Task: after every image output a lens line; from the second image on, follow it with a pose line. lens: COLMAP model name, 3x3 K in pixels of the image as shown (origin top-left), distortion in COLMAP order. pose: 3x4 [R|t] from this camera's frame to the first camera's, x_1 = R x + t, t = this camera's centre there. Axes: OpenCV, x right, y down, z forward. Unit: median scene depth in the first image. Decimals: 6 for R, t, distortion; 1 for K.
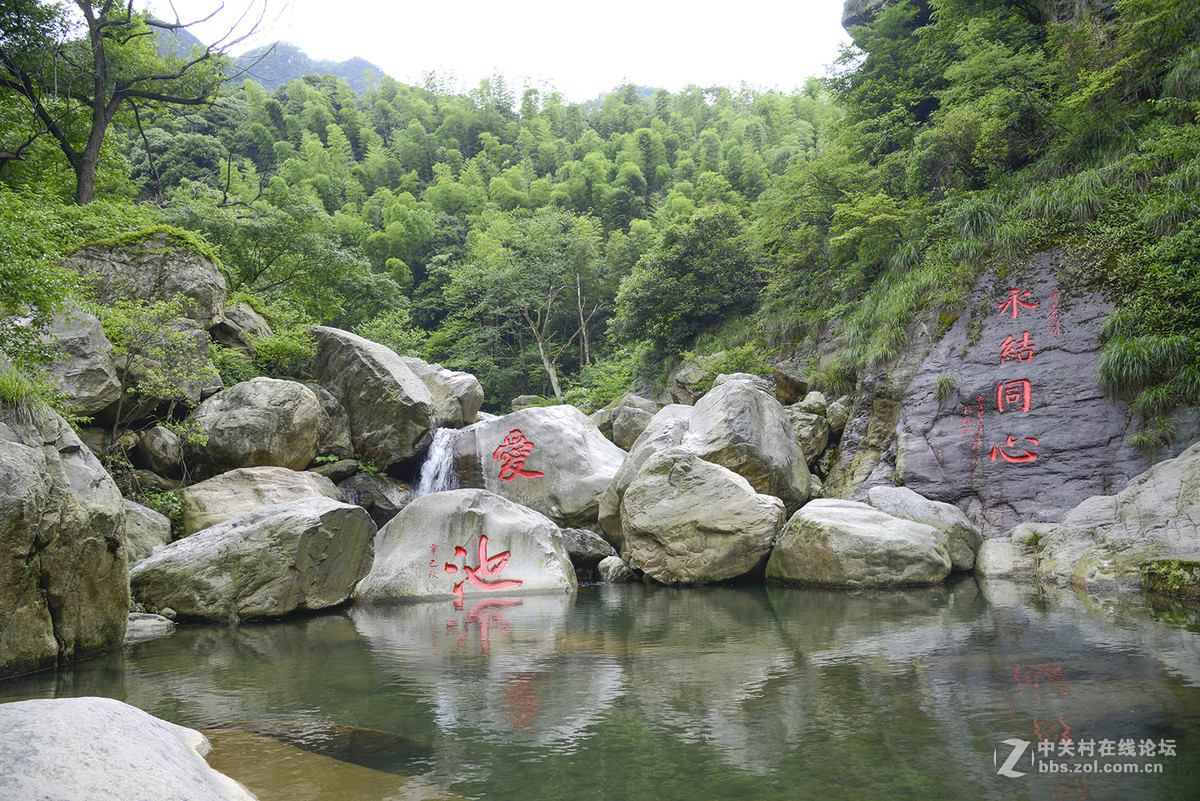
lens RADIAL K [[811.8, 0, 600.0], [0, 811.8, 400.5], [0, 0, 1]] dist [-0.041580, 0.001972]
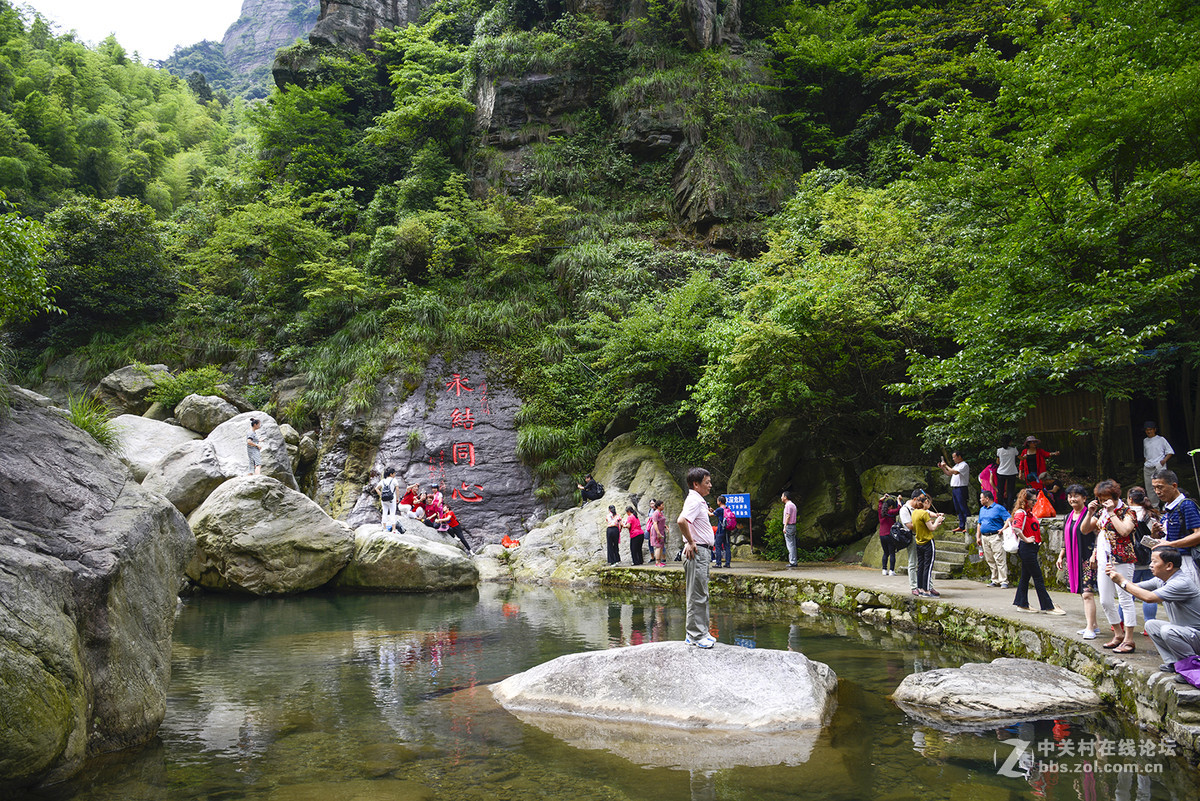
lens RADIAL K [[811.8, 0, 600.0], [0, 811.8, 400.5], [0, 0, 1]] dist [-0.041580, 0.001972]
pose [[0.585028, 0.139548, 0.798917, -0.504155], [-0.134465, 0.988141, -0.074135, -0.024578], [-0.799788, -0.064055, 0.596855, -0.048329]]
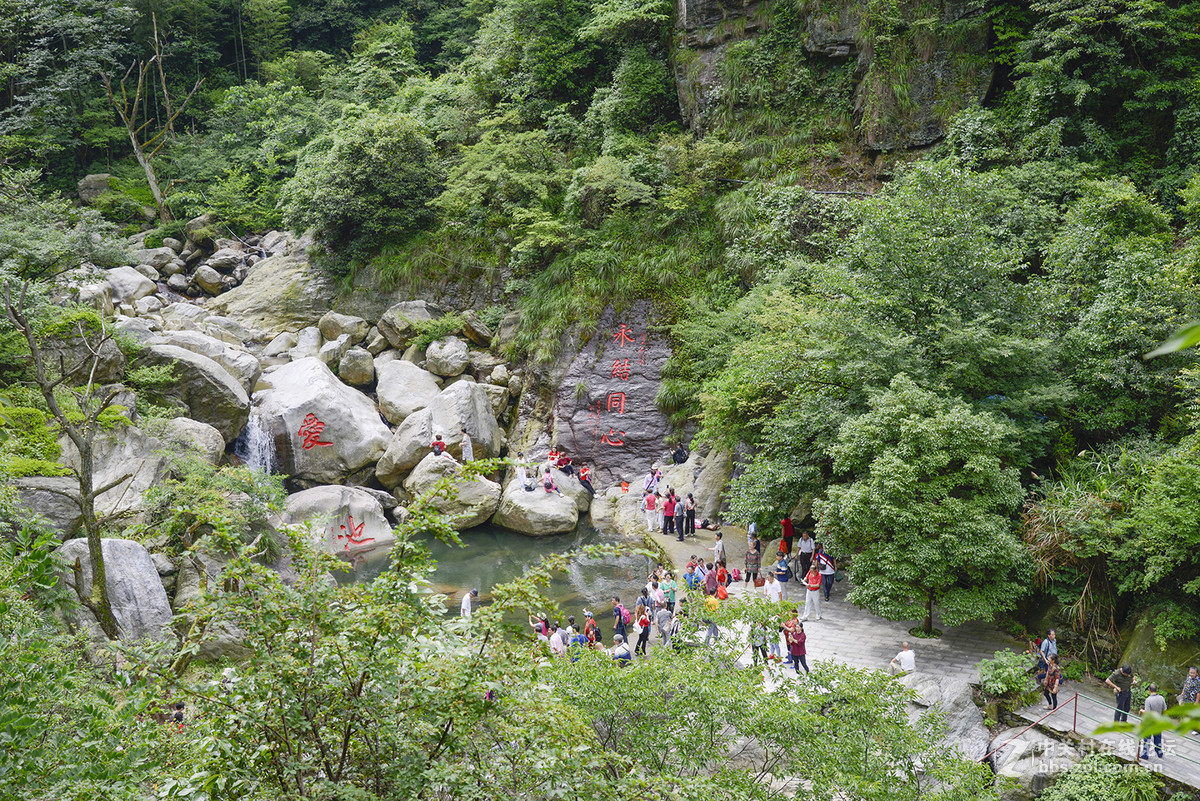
lens RADIAL K [[1519.9, 0, 600.0], [0, 1519.9, 400.5], [0, 0, 1]] dist [-0.010480, -0.007204]
pose [[0.915981, -0.077165, 0.393732, -0.857577], [-0.060516, 0.943533, 0.325703, -1.113359], [-0.396632, -0.322165, 0.859589, -1.909547]]
